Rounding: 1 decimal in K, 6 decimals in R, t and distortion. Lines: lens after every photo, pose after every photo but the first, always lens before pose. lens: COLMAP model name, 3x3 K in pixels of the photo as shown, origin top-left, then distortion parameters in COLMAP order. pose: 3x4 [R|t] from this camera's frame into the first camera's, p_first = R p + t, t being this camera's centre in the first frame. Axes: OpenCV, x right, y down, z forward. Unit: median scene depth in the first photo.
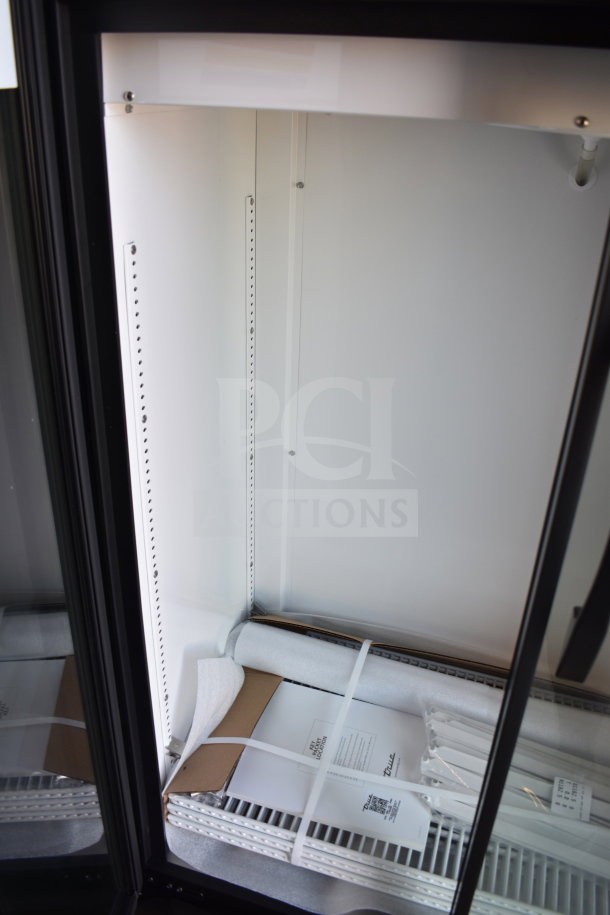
lens RADIAL K [[736.3, 0, 303.9], [0, 736.3, 474.3], [0, 0, 1]] dist [-0.061127, 0.001202]
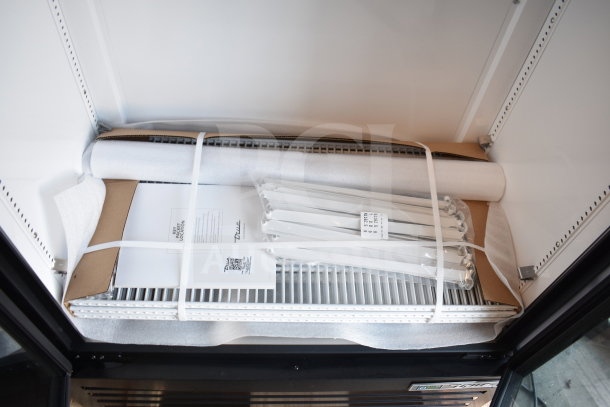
lens RADIAL K [[490.9, 0, 288.9], [0, 490.9, 205.3], [0, 0, 1]] dist [-0.061127, 0.001202]
pose [[0.949859, -0.244898, 0.194404, 0.047725], [0.137206, 0.885134, 0.444648, -0.011951], [-0.280967, -0.395679, 0.874354, 0.244660]]
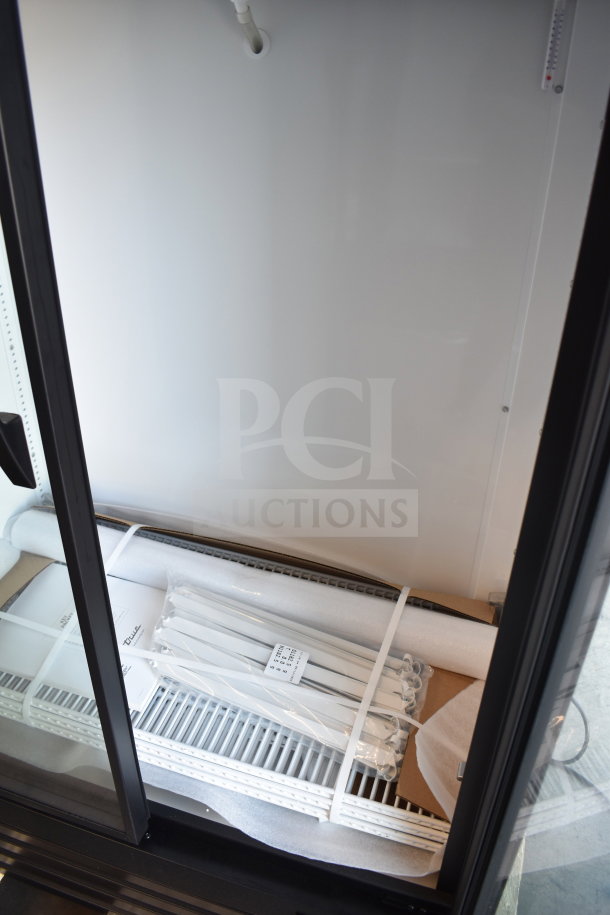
lens RADIAL K [[769.6, 0, 305.0], [0, 769.6, 457.5], [0, 0, 1]] dist [-0.044335, 0.002600]
pose [[0.999706, -0.015468, -0.018689, 0.399528], [0.016473, 0.998358, 0.054861, 0.090391], [0.017810, -0.055152, 0.998319, -0.077177]]
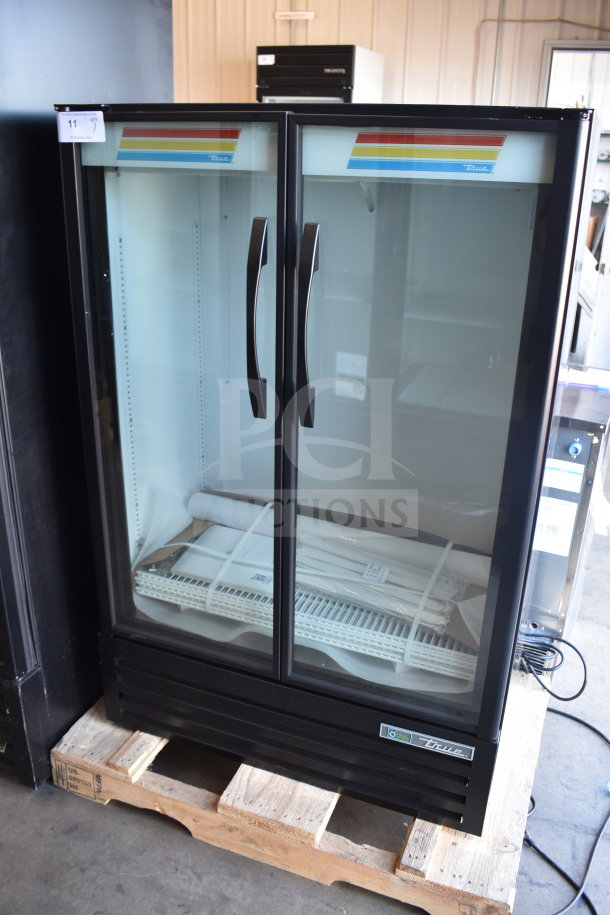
lens RADIAL K [[789.2, 0, 305.0], [0, 789.2, 457.5], [0, 0, 1]] dist [-0.002512, 0.168600]
pose [[0.998078, 0.012250, -0.060742, 0.298471], [-0.019424, 0.992708, -0.118970, 0.385549], [0.058842, 0.119921, 0.991038, -0.774444]]
